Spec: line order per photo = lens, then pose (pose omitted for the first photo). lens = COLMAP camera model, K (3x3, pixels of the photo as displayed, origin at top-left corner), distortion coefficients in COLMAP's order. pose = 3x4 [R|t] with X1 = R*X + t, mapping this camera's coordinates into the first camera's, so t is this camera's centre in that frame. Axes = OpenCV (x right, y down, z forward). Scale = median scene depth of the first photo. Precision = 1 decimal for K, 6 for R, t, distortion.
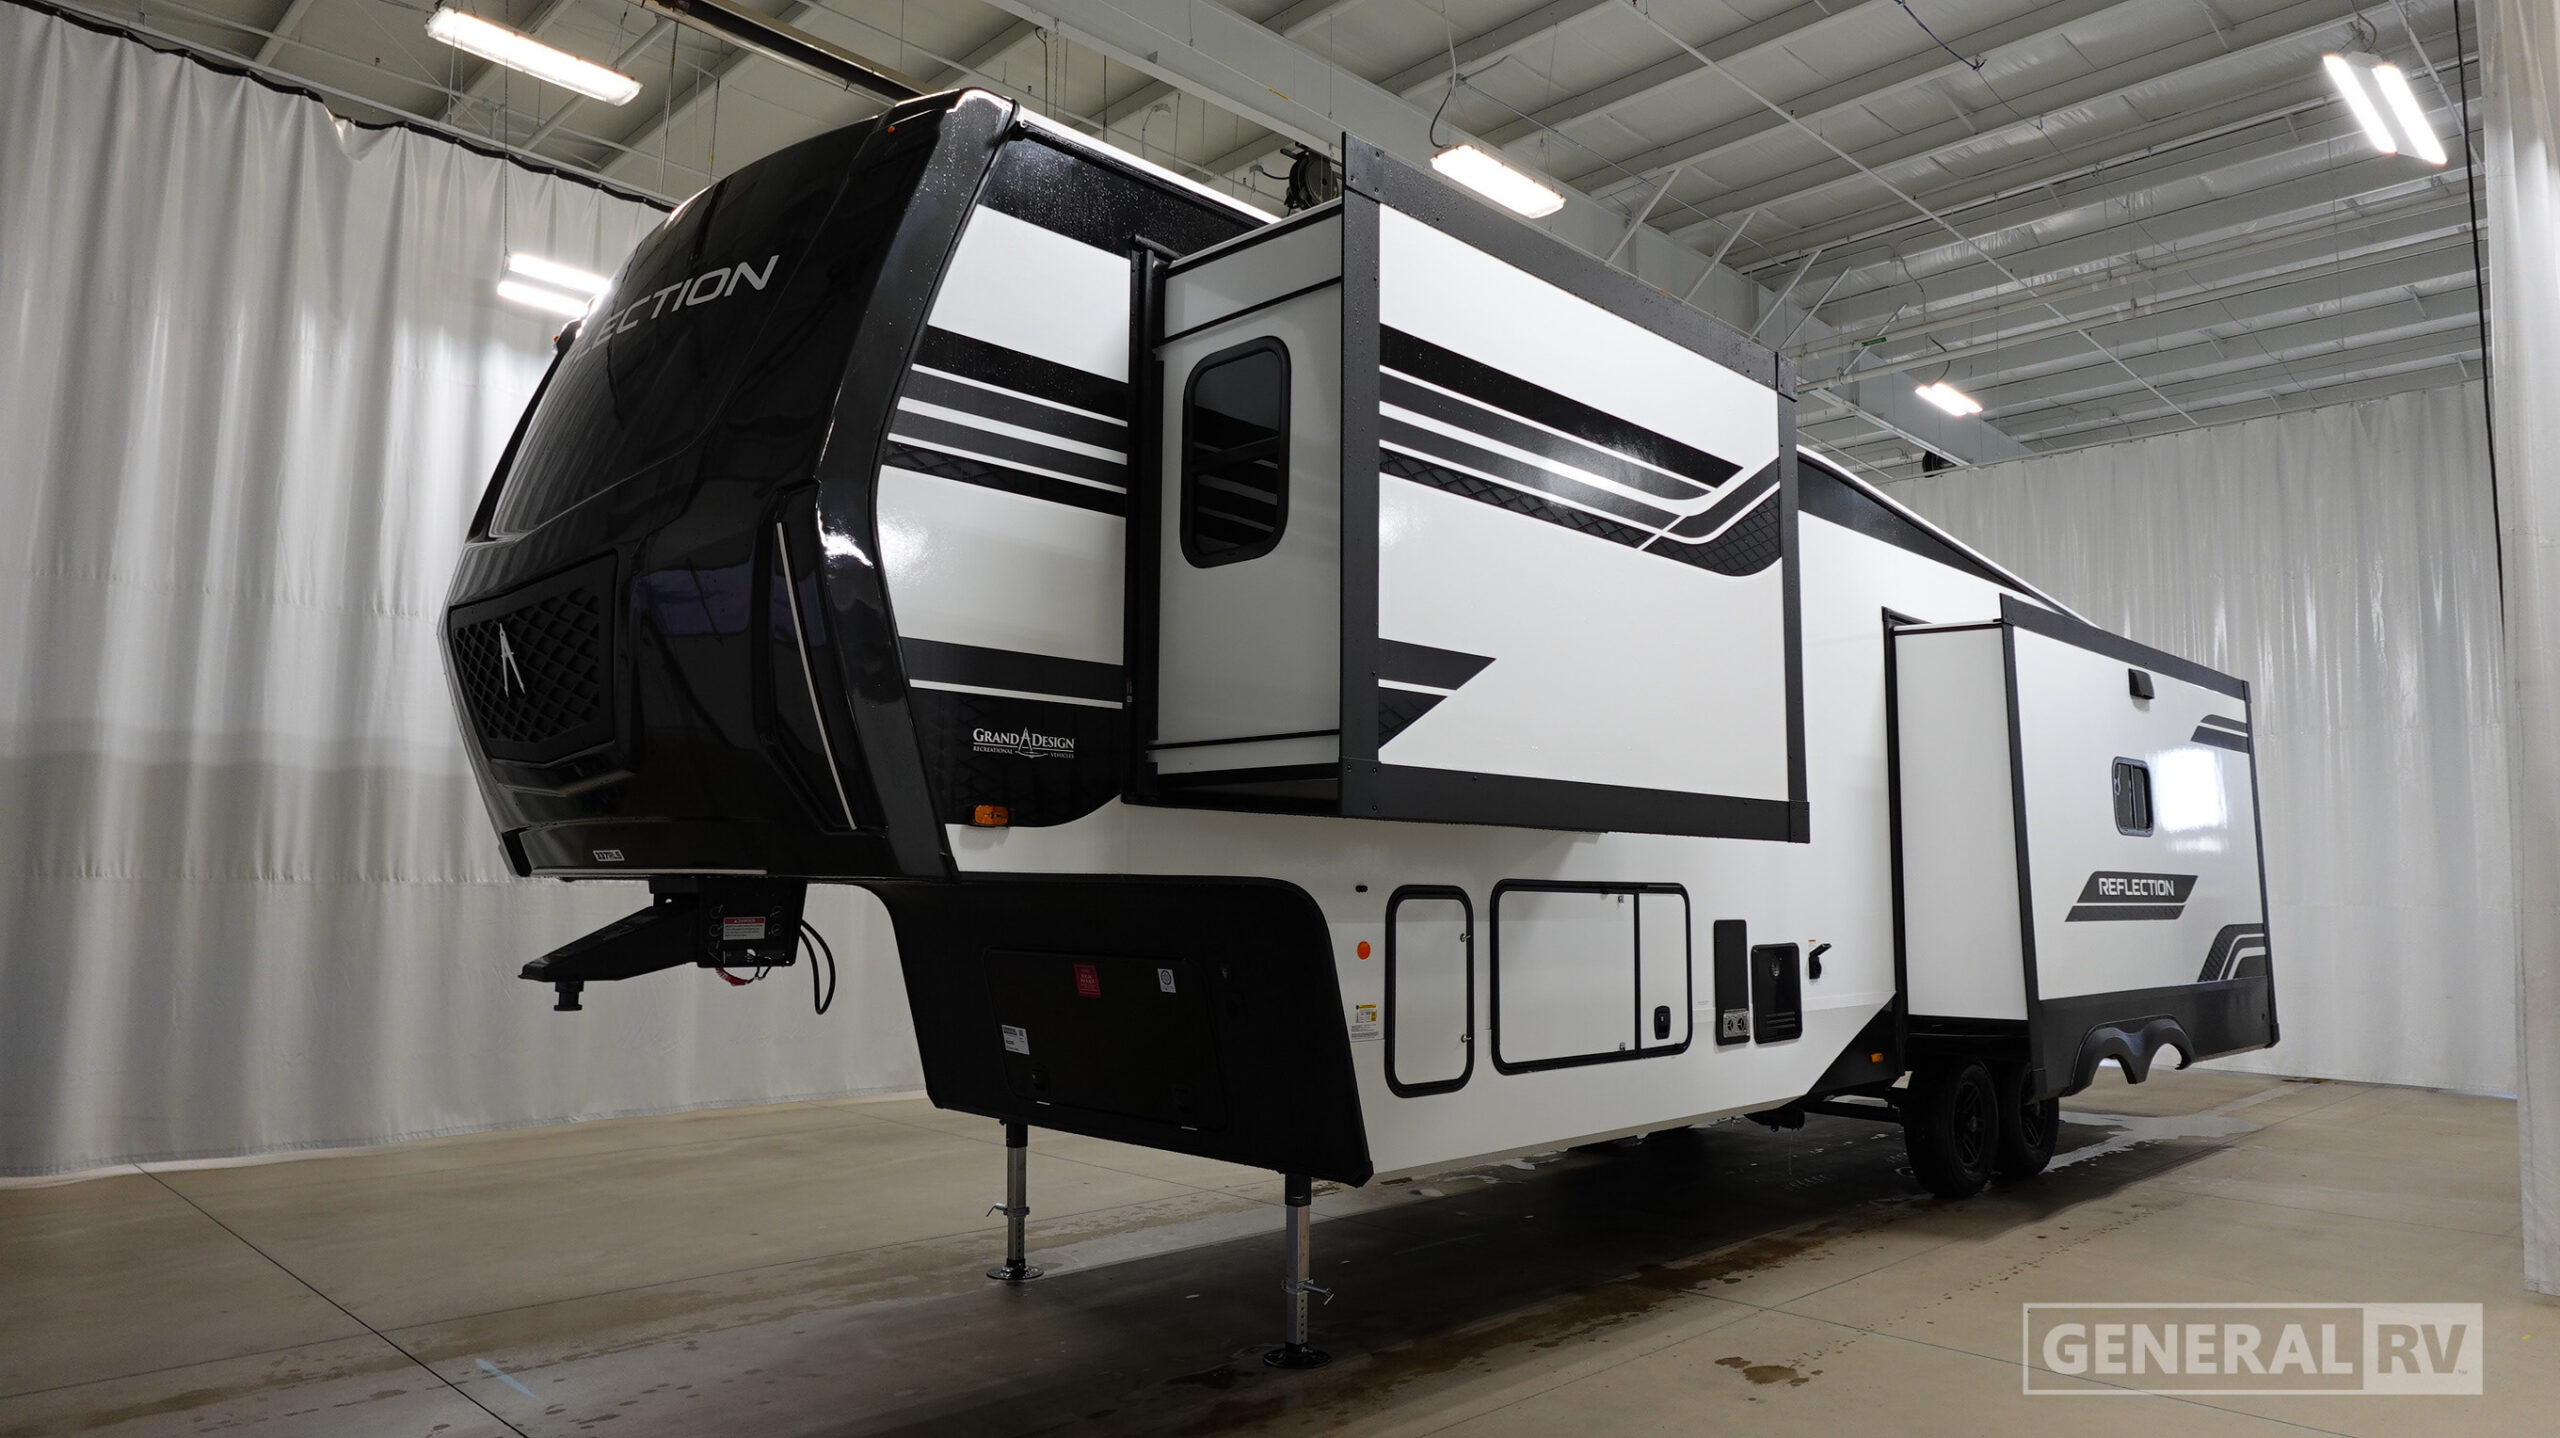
lens RADIAL K [[1573.0, 0, 1280.0], [0, 1573.0, 719.0], [0, 0, 1]] dist [0.005537, 0.000792]
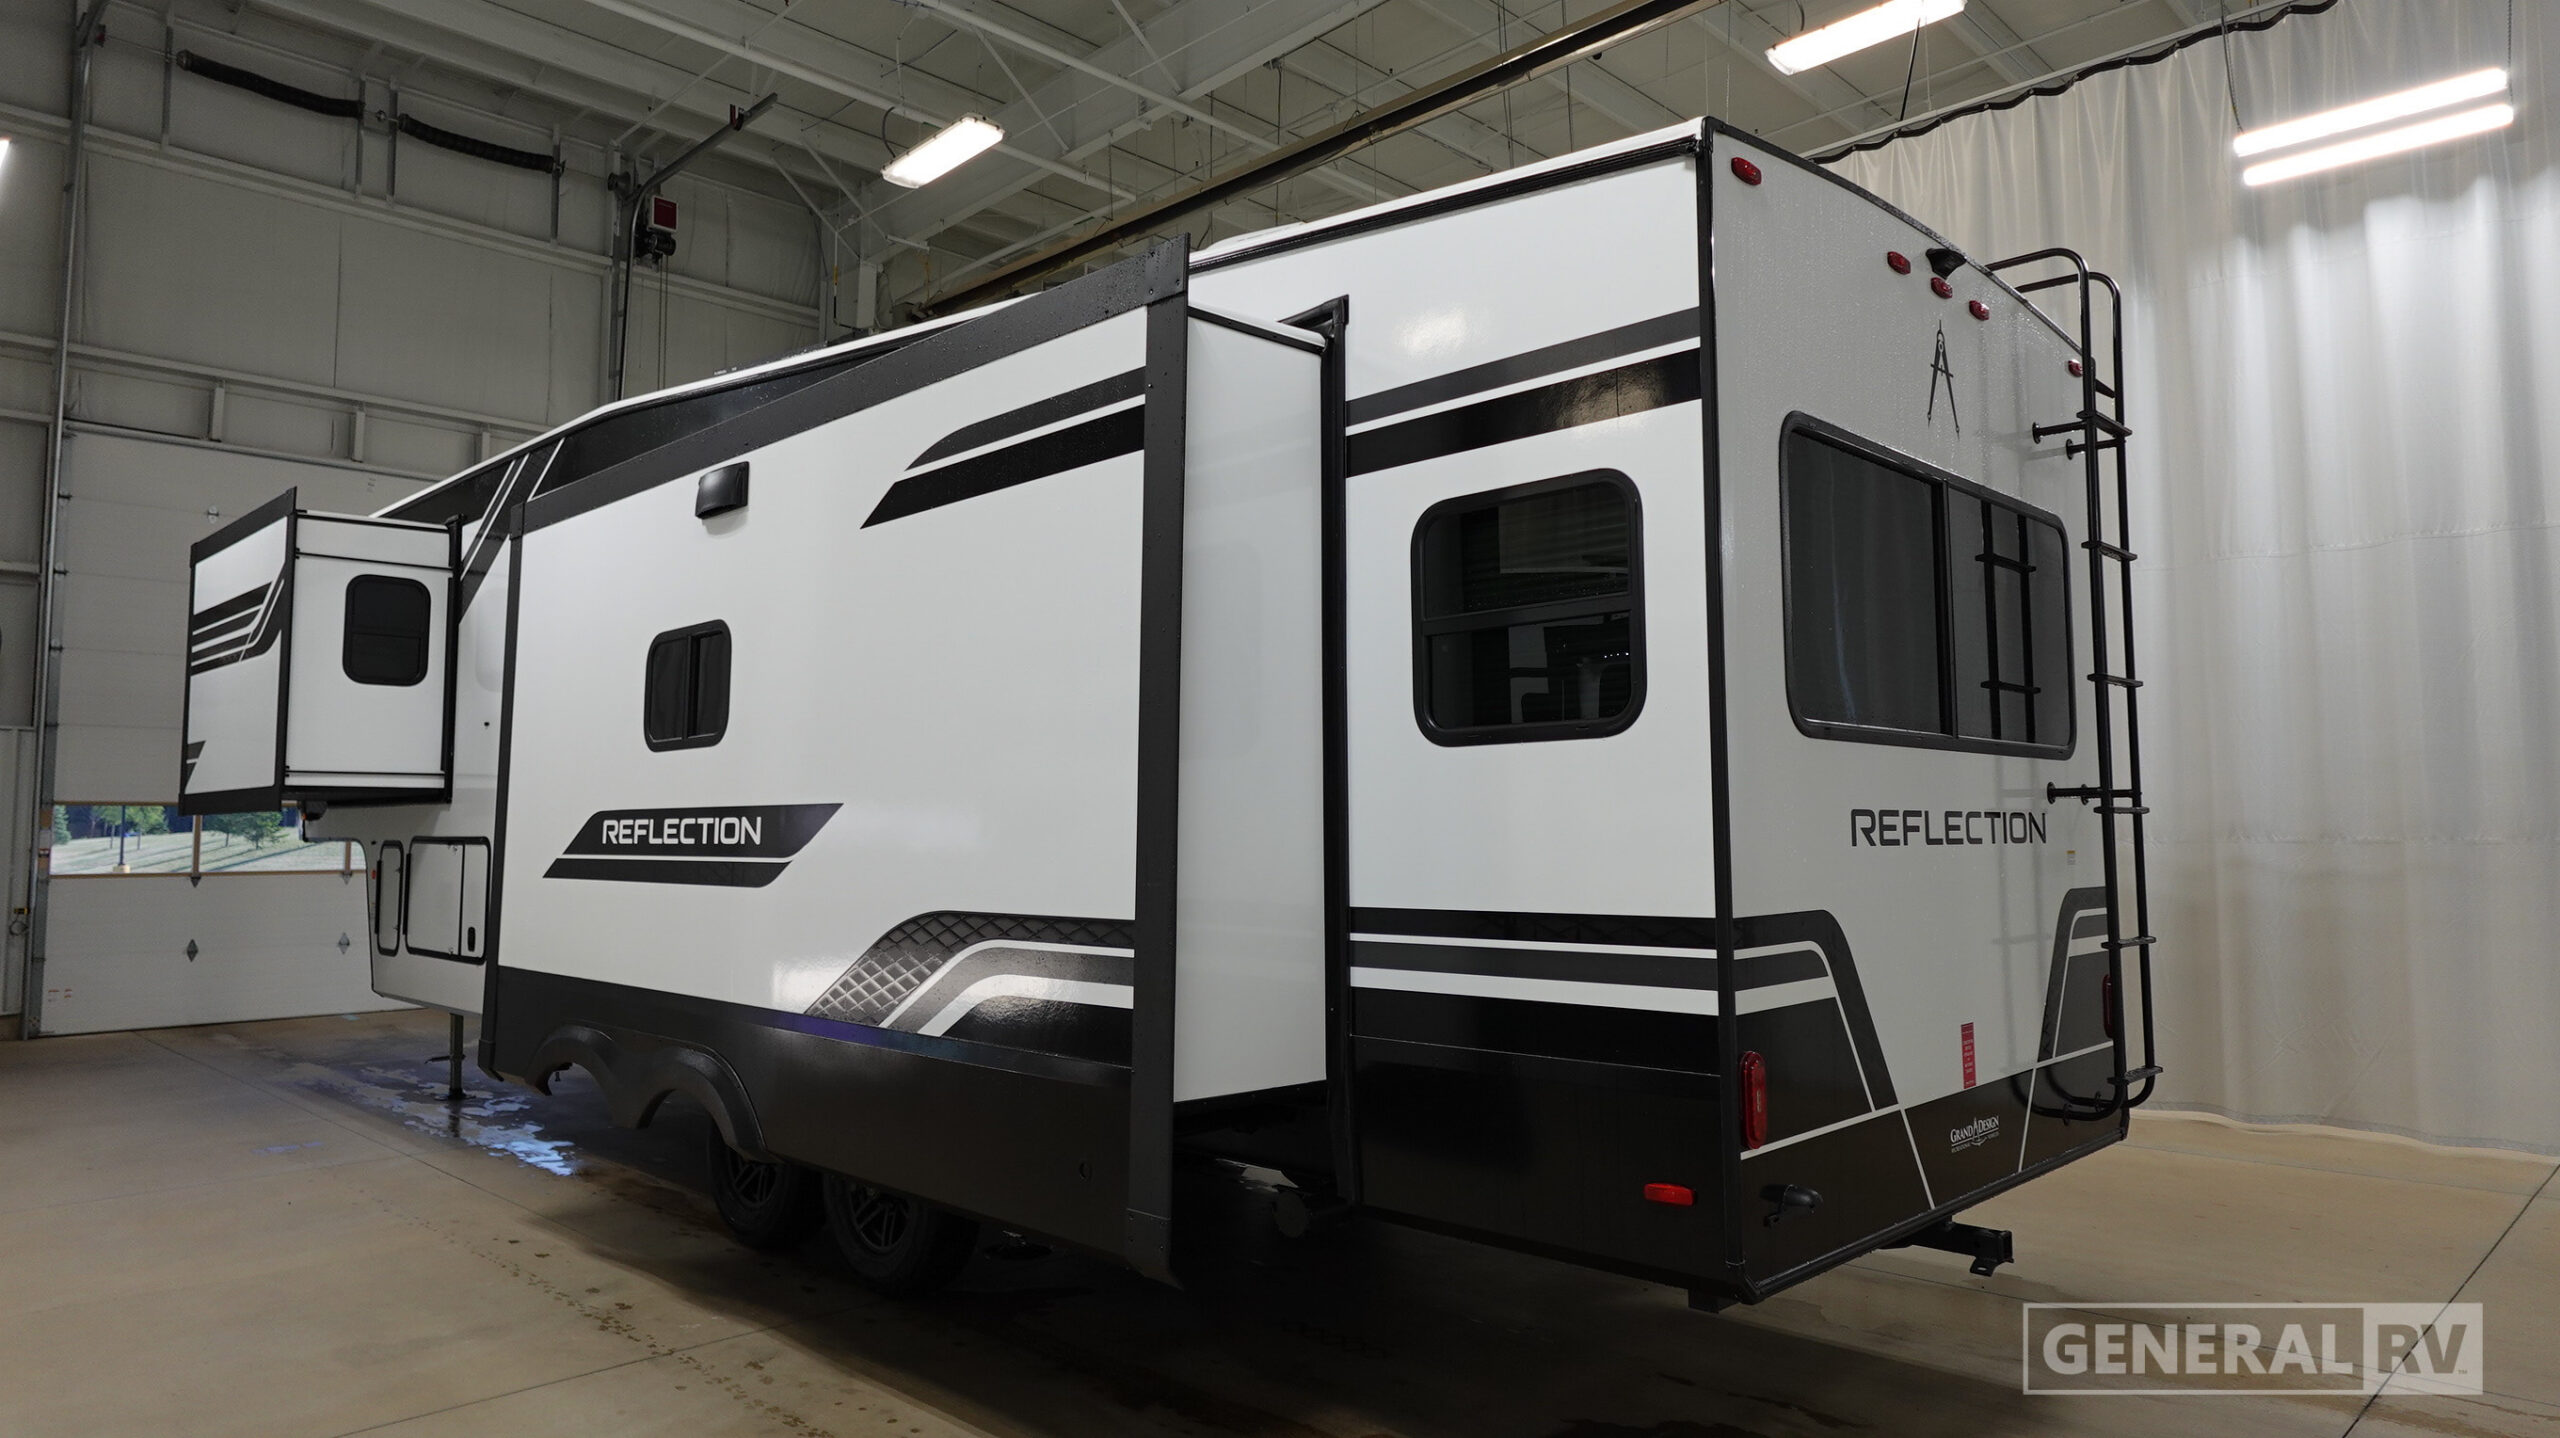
lens RADIAL K [[1561.6, 0, 1215.8], [0, 1561.6, 702.4], [0, 0, 1]] dist [-0.003407, -0.000745]
pose [[-0.012468, -0.094829, -0.995415, 1.244837], [0.108227, 0.989517, -0.095623, 0.147819], [0.994048, -0.108924, -0.002075, 1.300904]]
